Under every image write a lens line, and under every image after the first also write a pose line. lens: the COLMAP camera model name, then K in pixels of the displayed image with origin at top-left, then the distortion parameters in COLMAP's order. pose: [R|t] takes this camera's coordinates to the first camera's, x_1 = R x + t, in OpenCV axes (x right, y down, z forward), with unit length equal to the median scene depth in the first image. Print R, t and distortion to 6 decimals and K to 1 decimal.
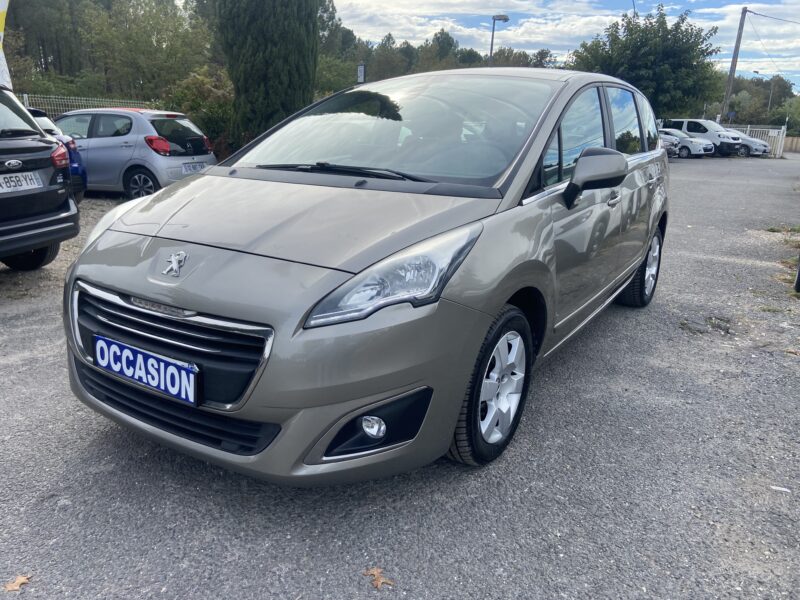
lens RADIAL K [[598.8, 0, 411.7], [0, 598.8, 298.7], [0, 0, 1]] dist [0.113722, -0.141916]
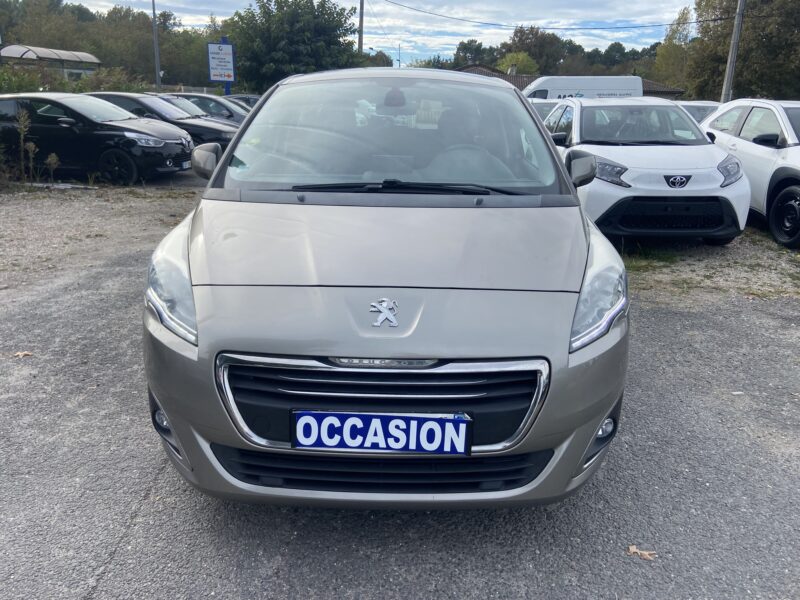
lens RADIAL K [[592.4, 0, 396.6], [0, 592.4, 297.1], [0, 0, 1]] dist [0.123665, -0.155907]
pose [[0.850661, -0.165939, 0.498839, -0.813250], [0.141050, 0.986128, 0.087507, -0.155757], [-0.506440, -0.004078, 0.862266, 0.222058]]
